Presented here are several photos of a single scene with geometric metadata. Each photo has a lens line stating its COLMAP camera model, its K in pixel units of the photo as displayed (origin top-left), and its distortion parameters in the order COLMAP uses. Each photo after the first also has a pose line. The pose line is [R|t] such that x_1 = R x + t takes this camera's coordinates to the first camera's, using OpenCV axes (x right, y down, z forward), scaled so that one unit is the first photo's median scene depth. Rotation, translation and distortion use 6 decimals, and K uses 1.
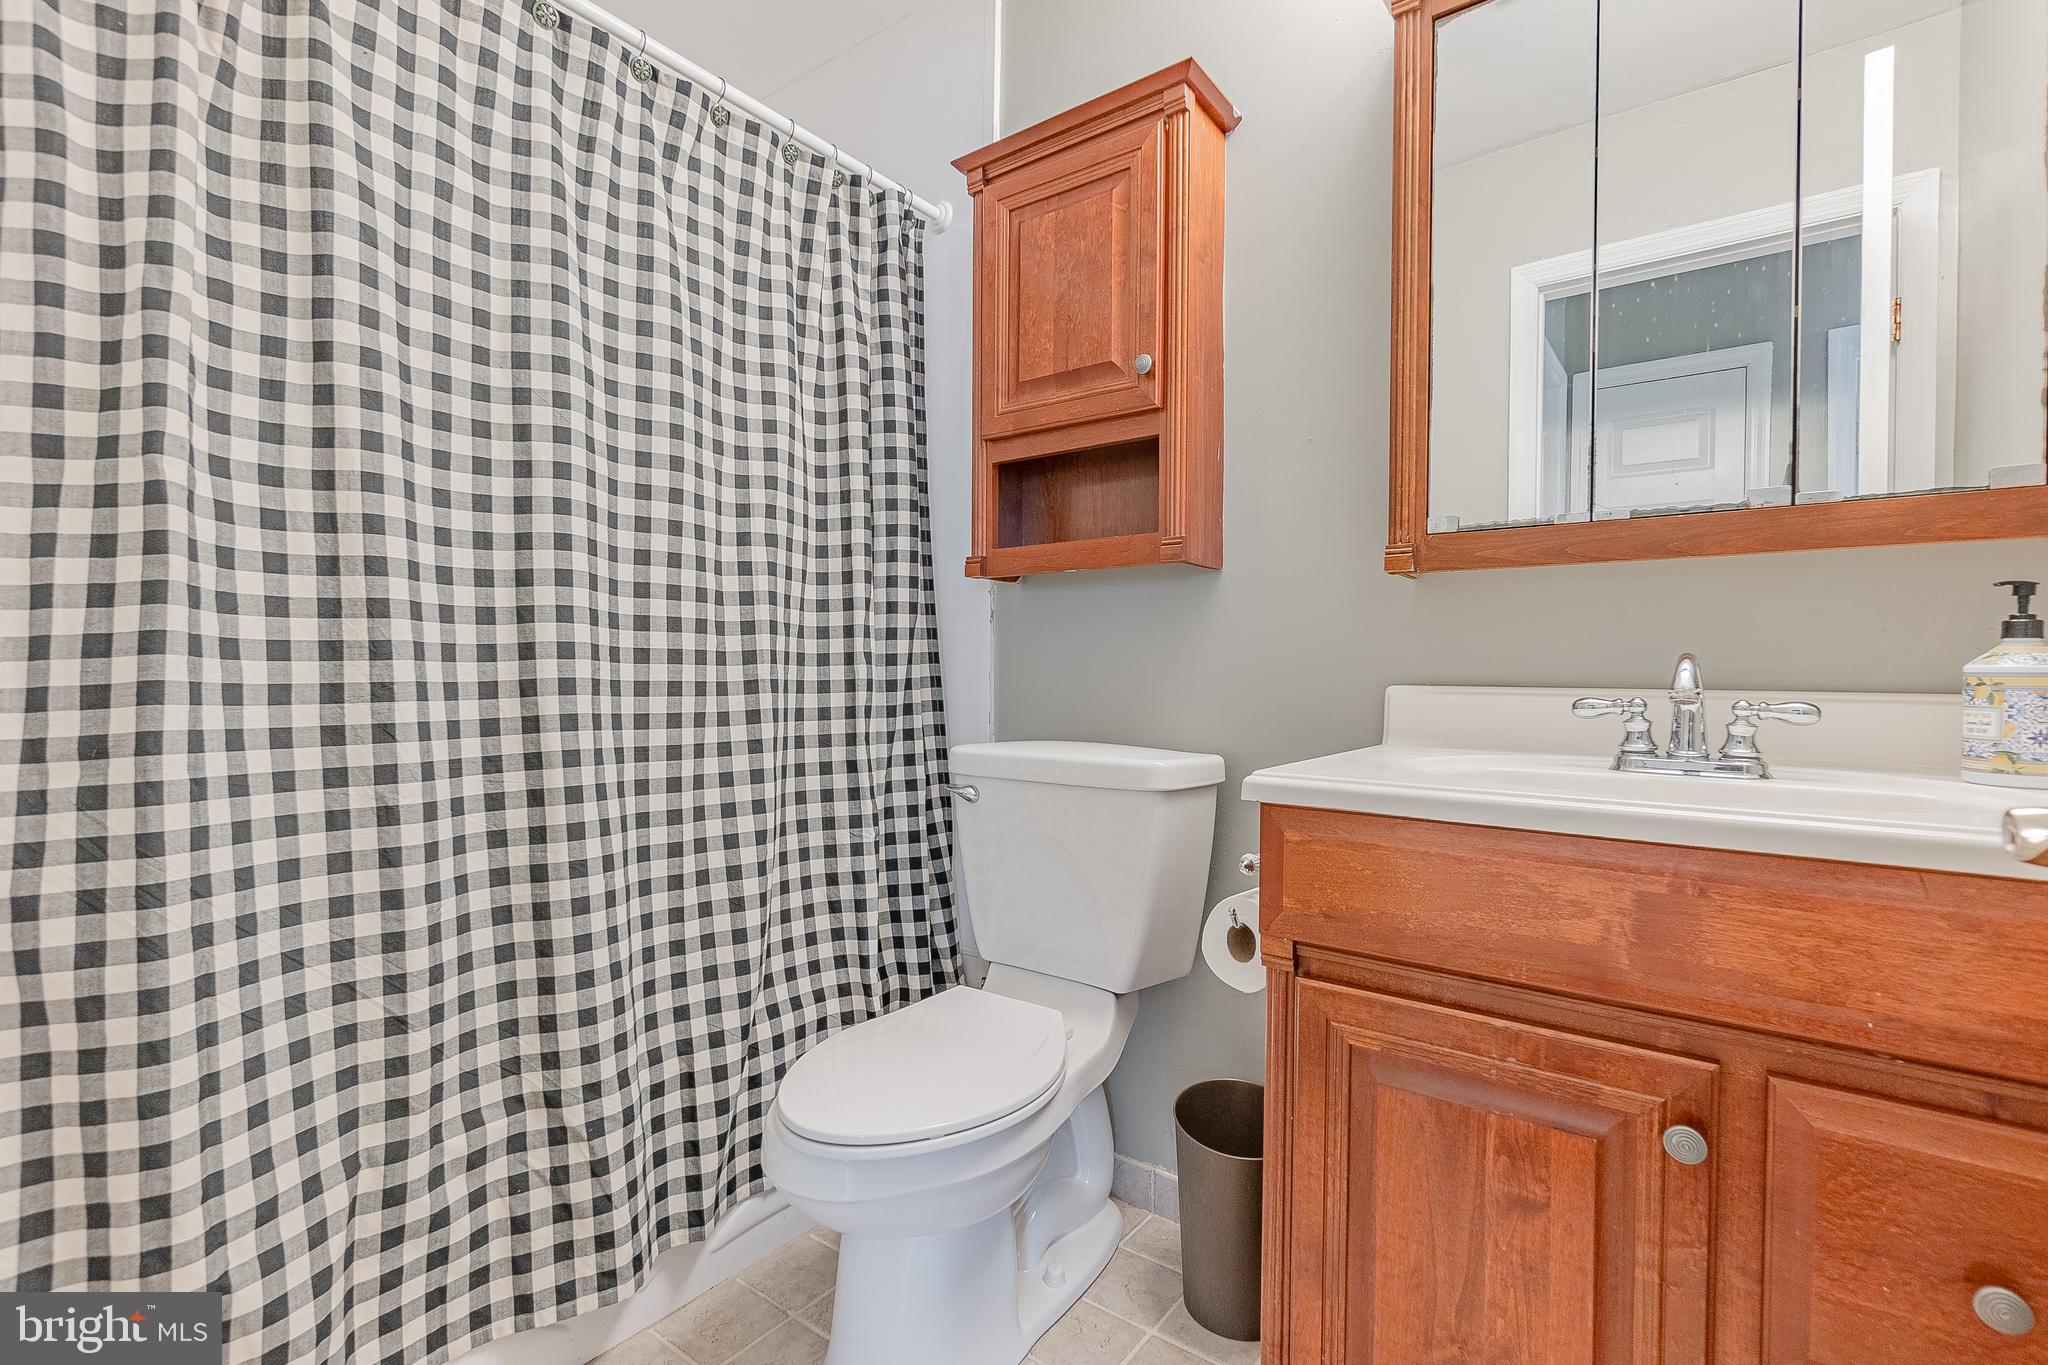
lens RADIAL K [[911.8, 0, 1023.0], [0, 911.8, 673.7], [0, 0, 1]] dist [-0.009465, 0.002014]
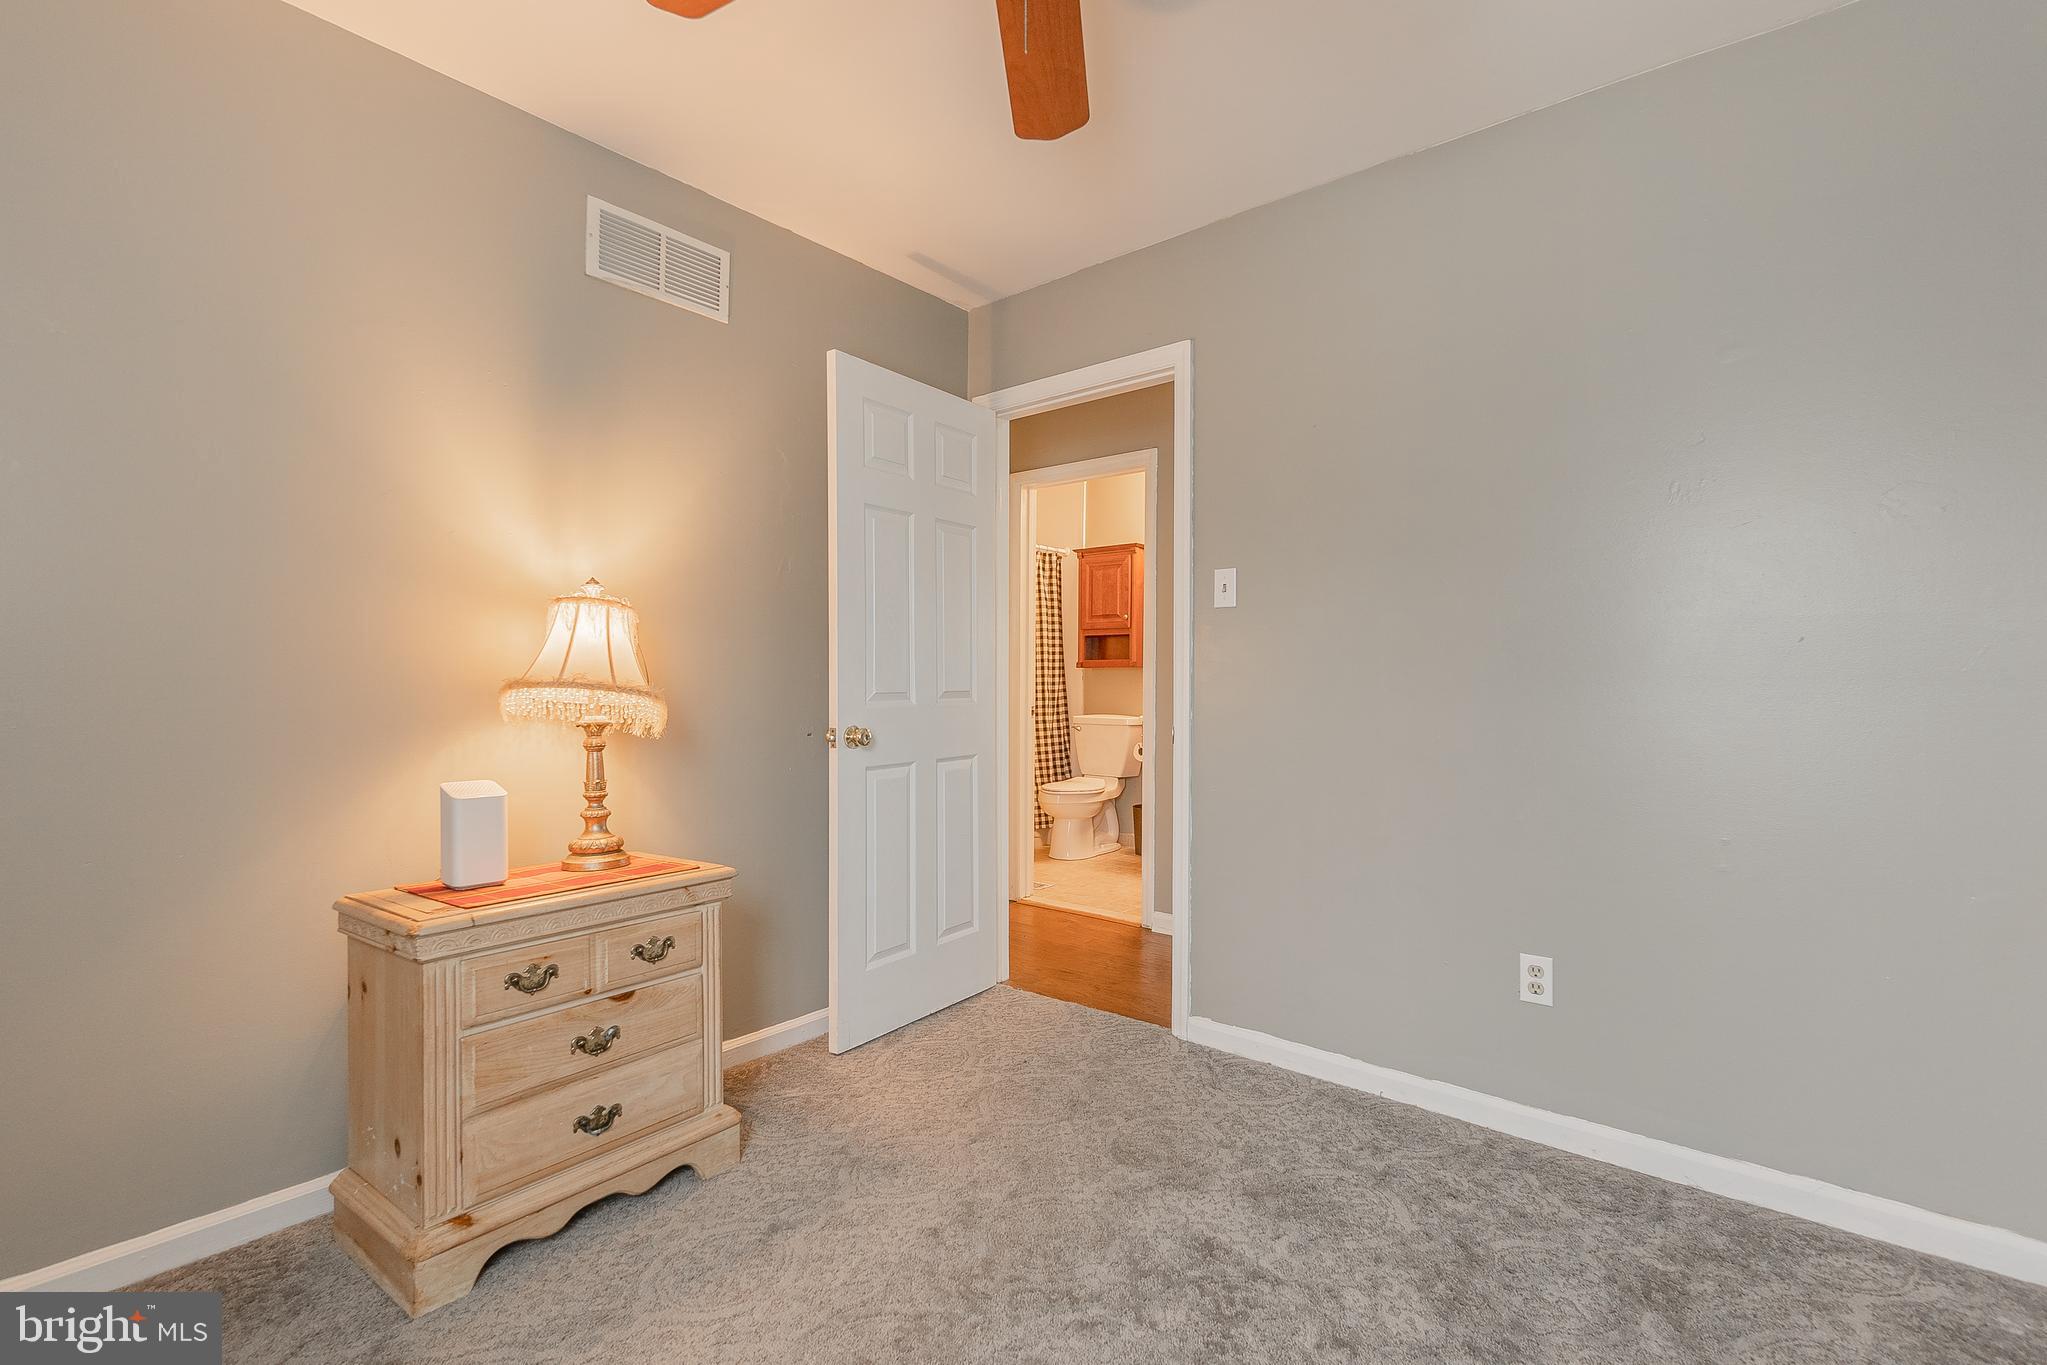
lens RADIAL K [[911.4, 0, 1030.1], [0, 911.4, 692.9], [0, 0, 1]] dist [-0.009465, 0.002014]
pose [[0.999667, 0.000319, -0.025817, -0.153432], [-0.000441, 0.999989, -0.004722, 0.007900], [0.025816, 0.004732, 0.999656, -2.576926]]
